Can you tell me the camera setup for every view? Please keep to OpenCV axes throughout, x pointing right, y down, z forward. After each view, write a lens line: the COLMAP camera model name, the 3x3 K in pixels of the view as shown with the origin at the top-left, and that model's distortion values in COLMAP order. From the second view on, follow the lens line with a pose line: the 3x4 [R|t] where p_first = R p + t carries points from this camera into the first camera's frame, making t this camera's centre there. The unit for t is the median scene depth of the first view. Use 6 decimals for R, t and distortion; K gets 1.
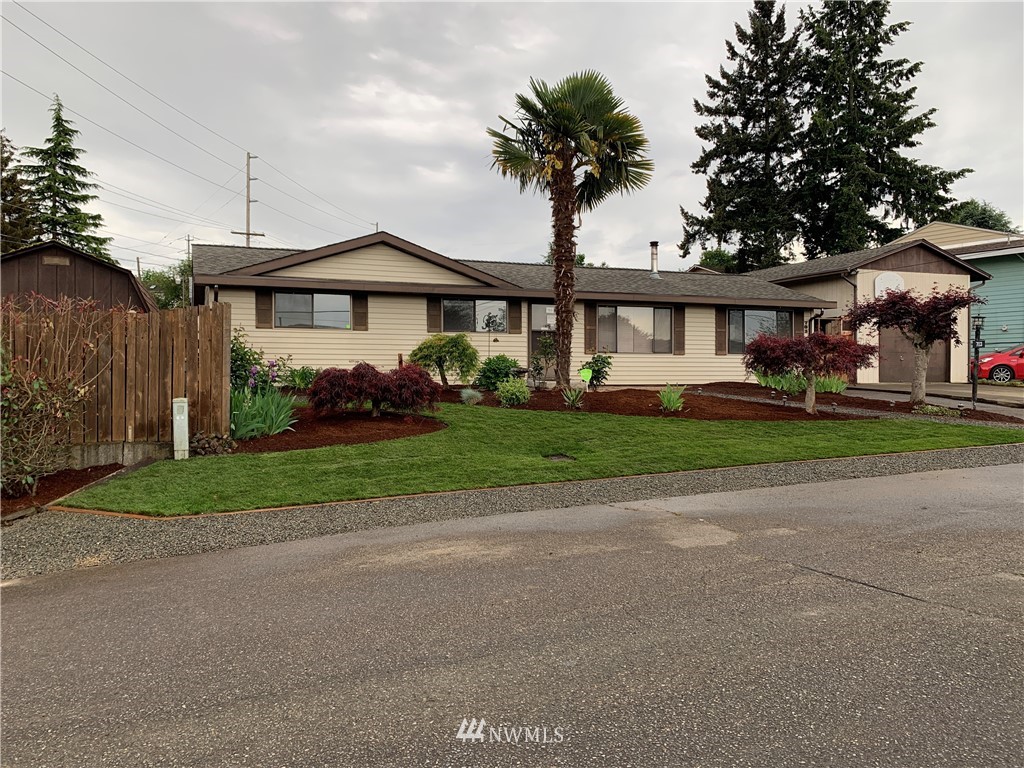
lens RADIAL K [[778.2, 0, 503.4], [0, 778.2, 378.4], [0, 0, 1]] dist [-0.003049, -0.007895]
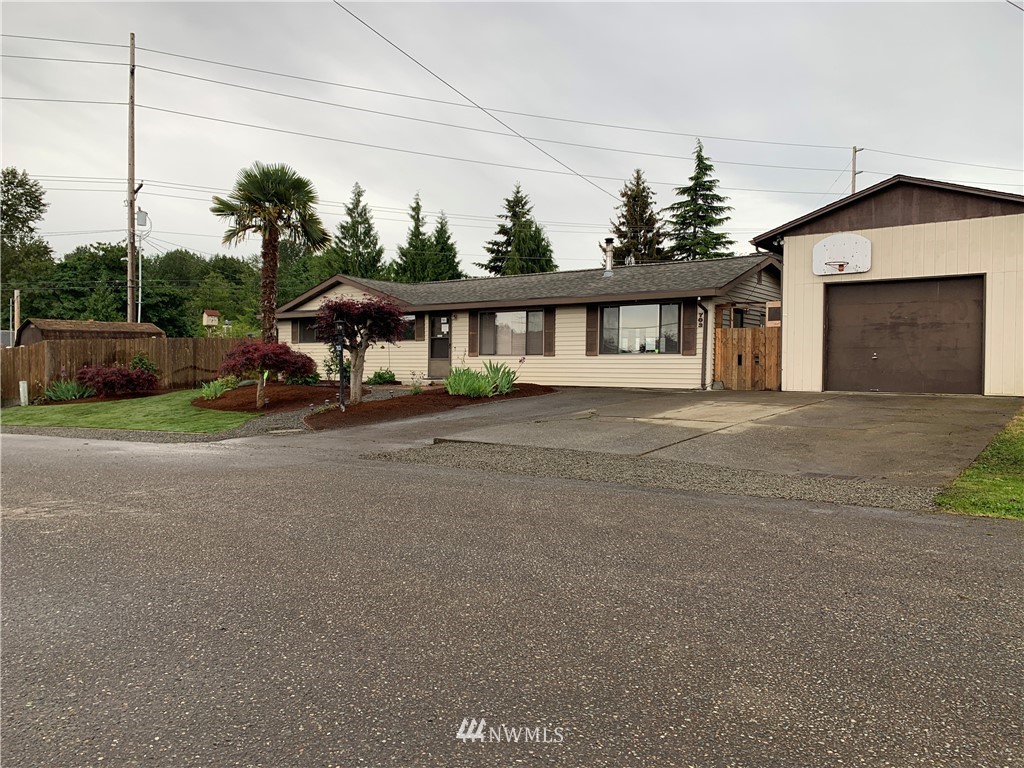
lens RADIAL K [[778.2, 0, 509.9], [0, 778.2, 384.0], [0, 0, 1]] dist [-0.003049, -0.007895]
pose [[0.521731, 0.020508, -0.852863, 0.911420], [-0.011872, 0.999789, 0.016779, -0.009025], [0.853027, 0.001371, 0.521864, 0.370952]]
